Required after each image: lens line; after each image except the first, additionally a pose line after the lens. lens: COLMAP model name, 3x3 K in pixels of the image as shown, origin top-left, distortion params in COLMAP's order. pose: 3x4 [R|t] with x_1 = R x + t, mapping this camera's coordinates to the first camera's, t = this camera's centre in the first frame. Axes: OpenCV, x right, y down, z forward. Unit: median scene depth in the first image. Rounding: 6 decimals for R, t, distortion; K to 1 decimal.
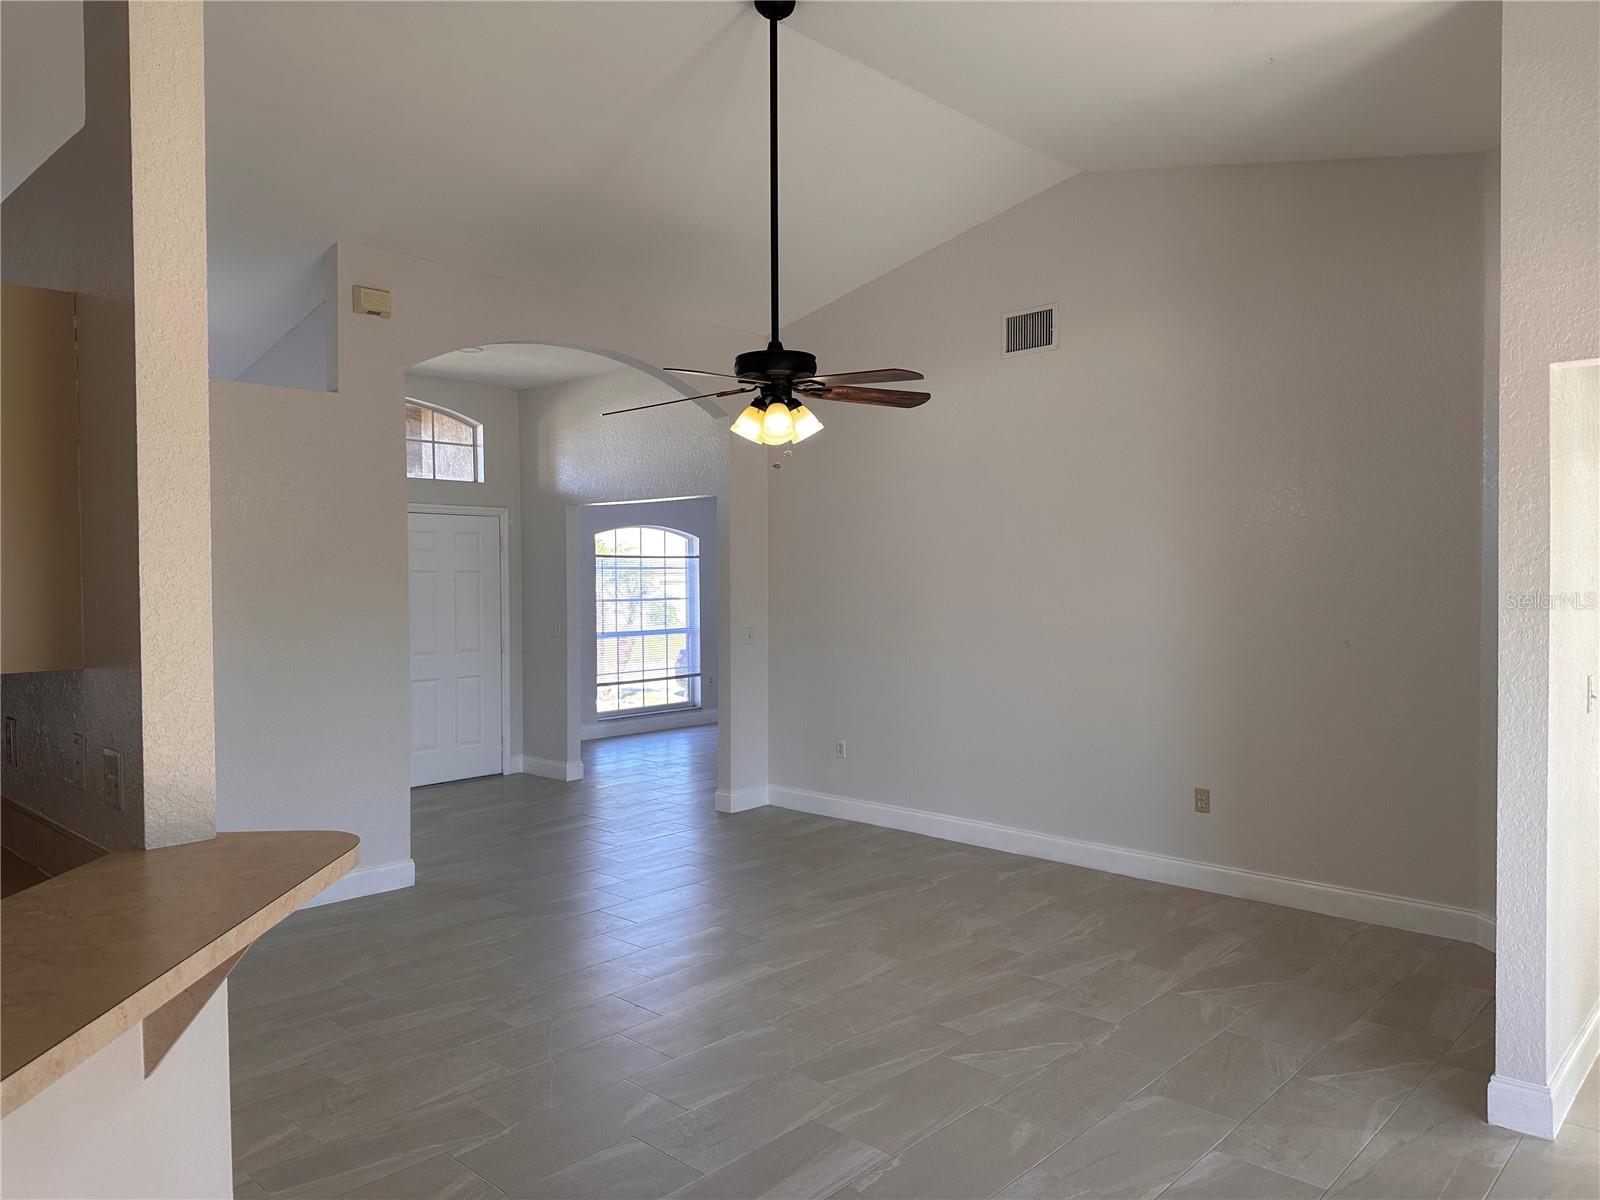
lens RADIAL K [[1125.0, 0, 801.7], [0, 1125.0, 590.4], [0, 0, 1]] dist [0.034214, -0.042991]
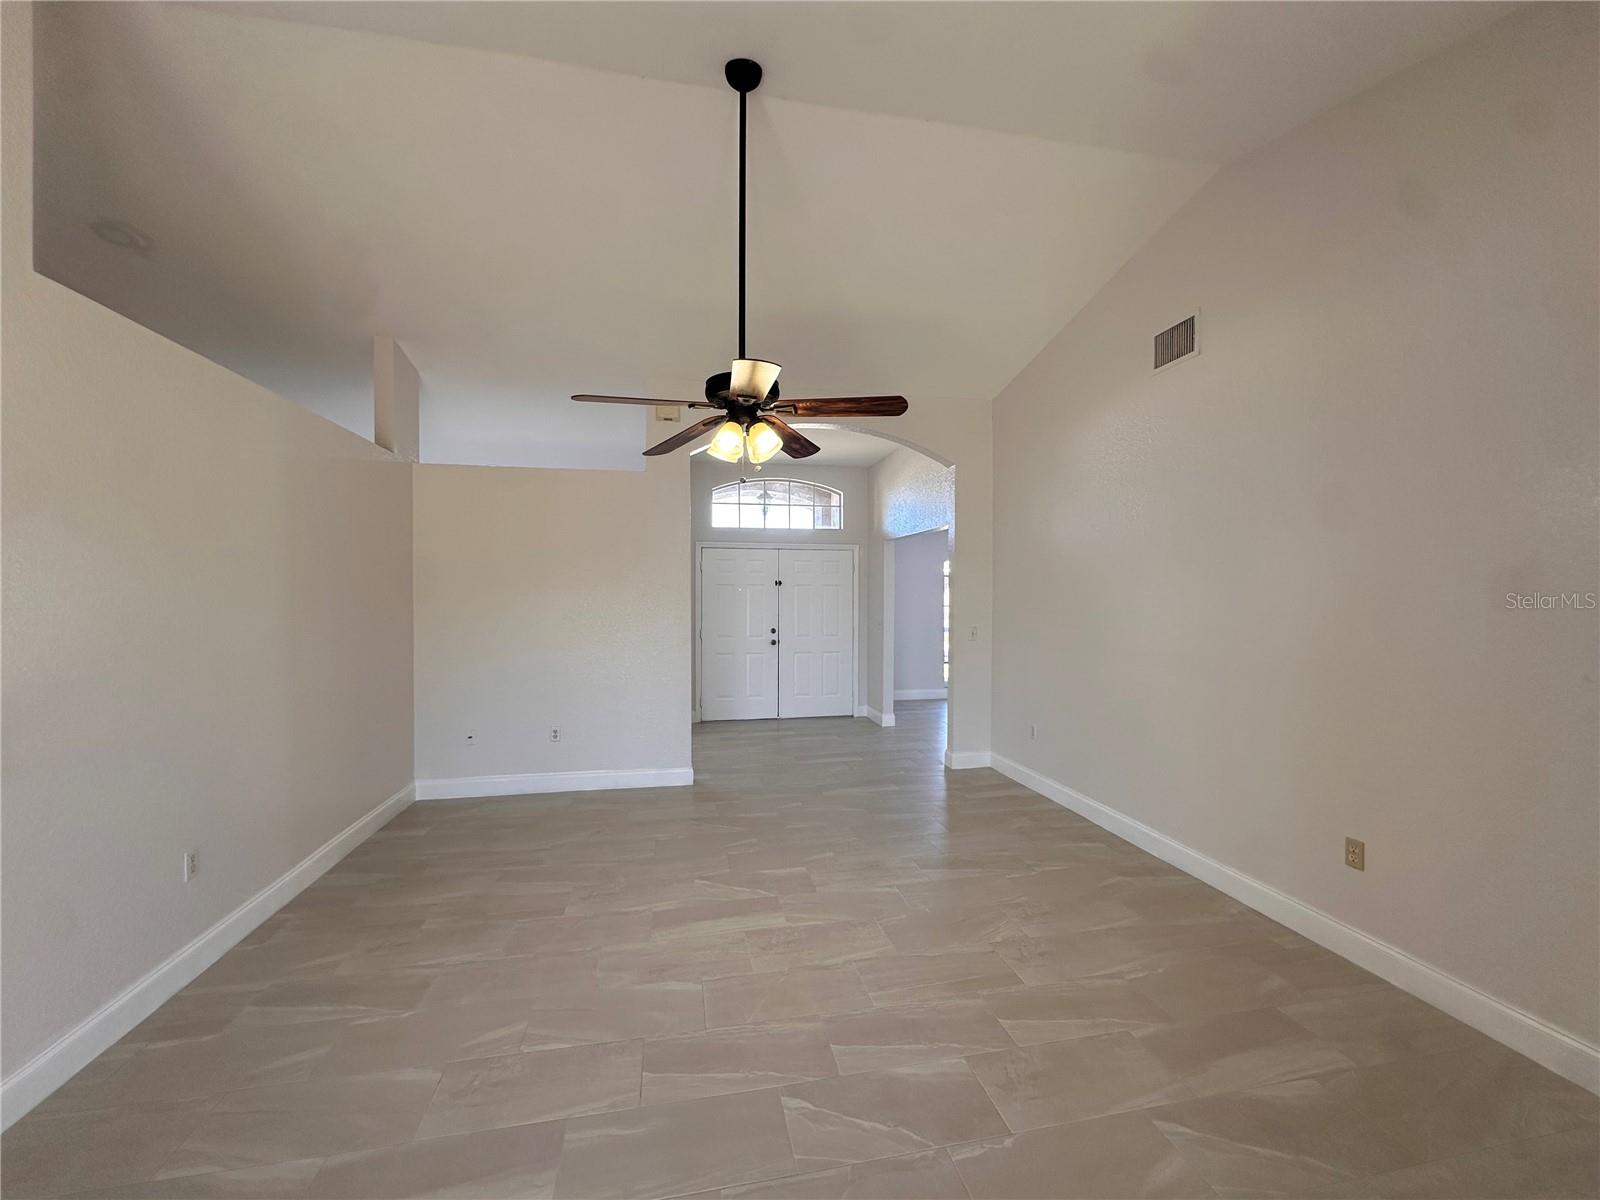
lens RADIAL K [[638.9, 0, 799.4], [0, 638.9, 599.7], [0, 0, 1]] dist [-0.004511, 0.000840]
pose [[0.818122, 0.012053, -0.574919, 0.346939], [-0.014280, 0.999898, 0.000641, 0.005416], [0.574868, 0.007686, 0.818210, 0.460741]]
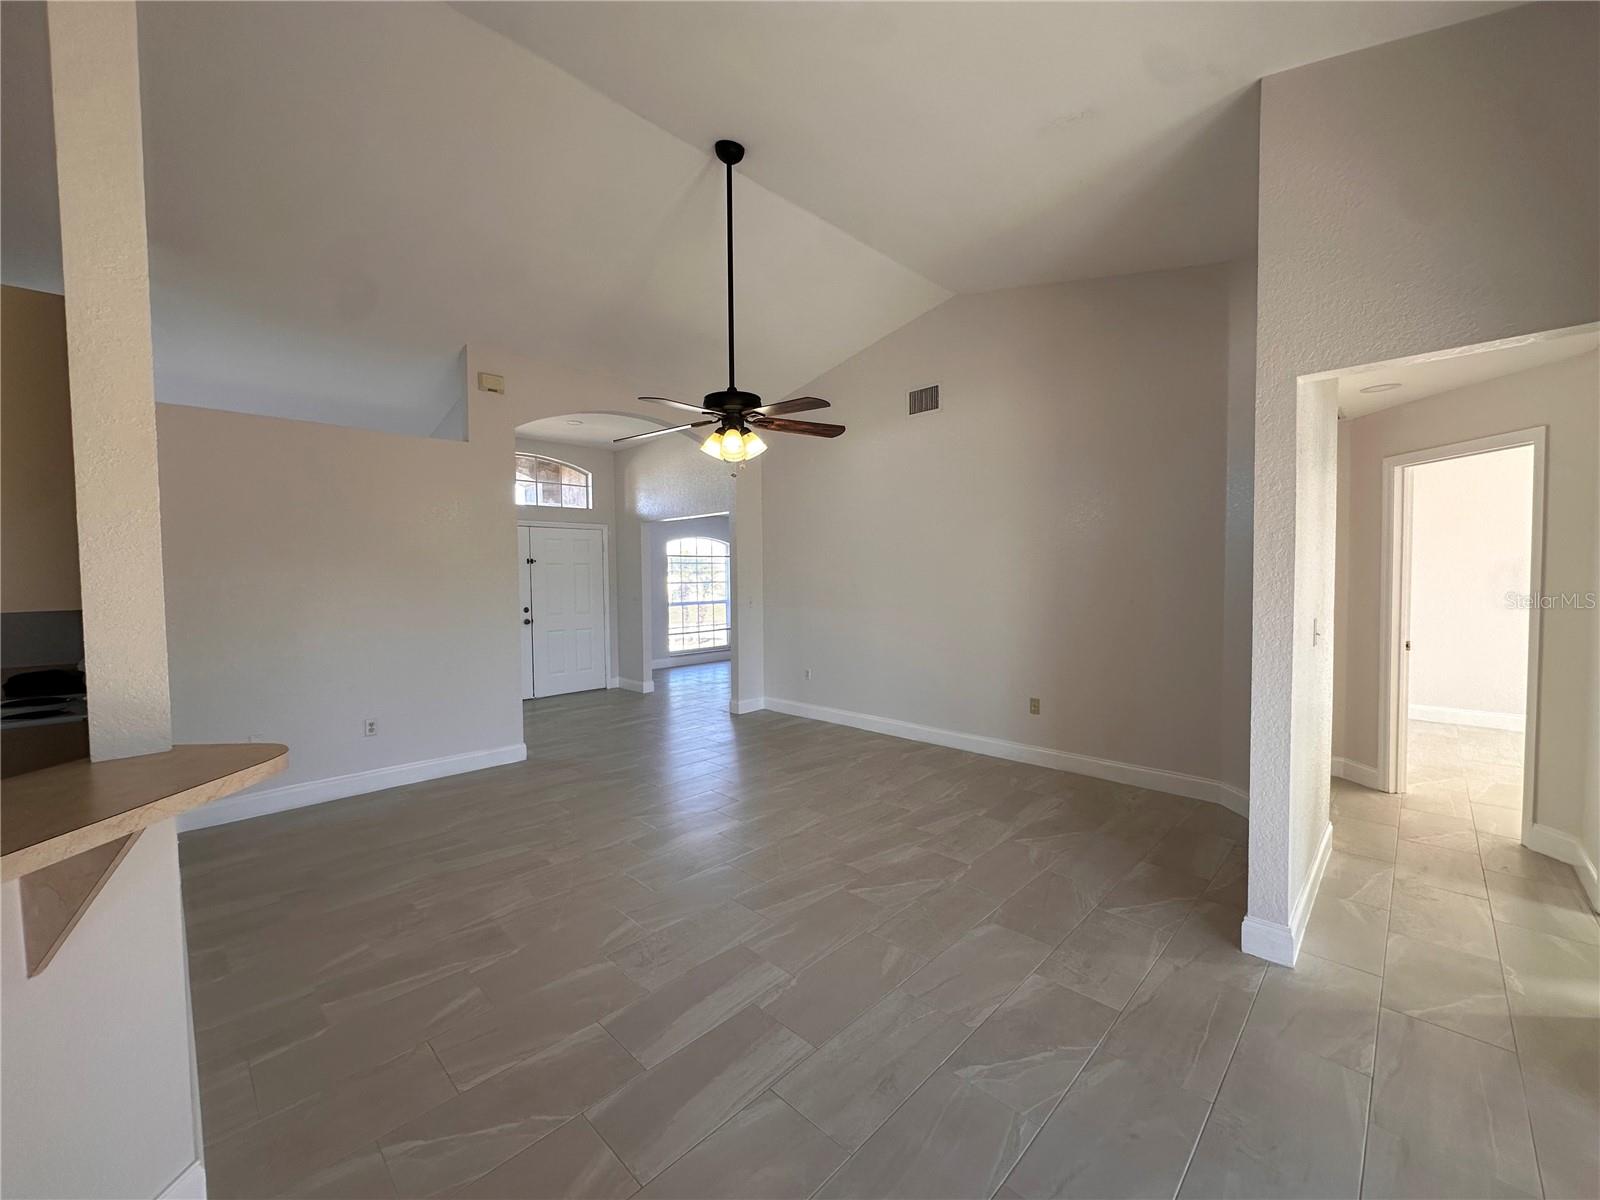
lens RADIAL K [[638.9, 0, 801.0], [0, 638.9, 598.4], [0, 0, 1]] dist [-0.004511, 0.000840]
pose [[0.999770, -0.003876, -0.021078, 0.071086], [0.004378, 0.999706, 0.023851, 0.023156], [0.020979, -0.023938, 0.999493, 0.169127]]
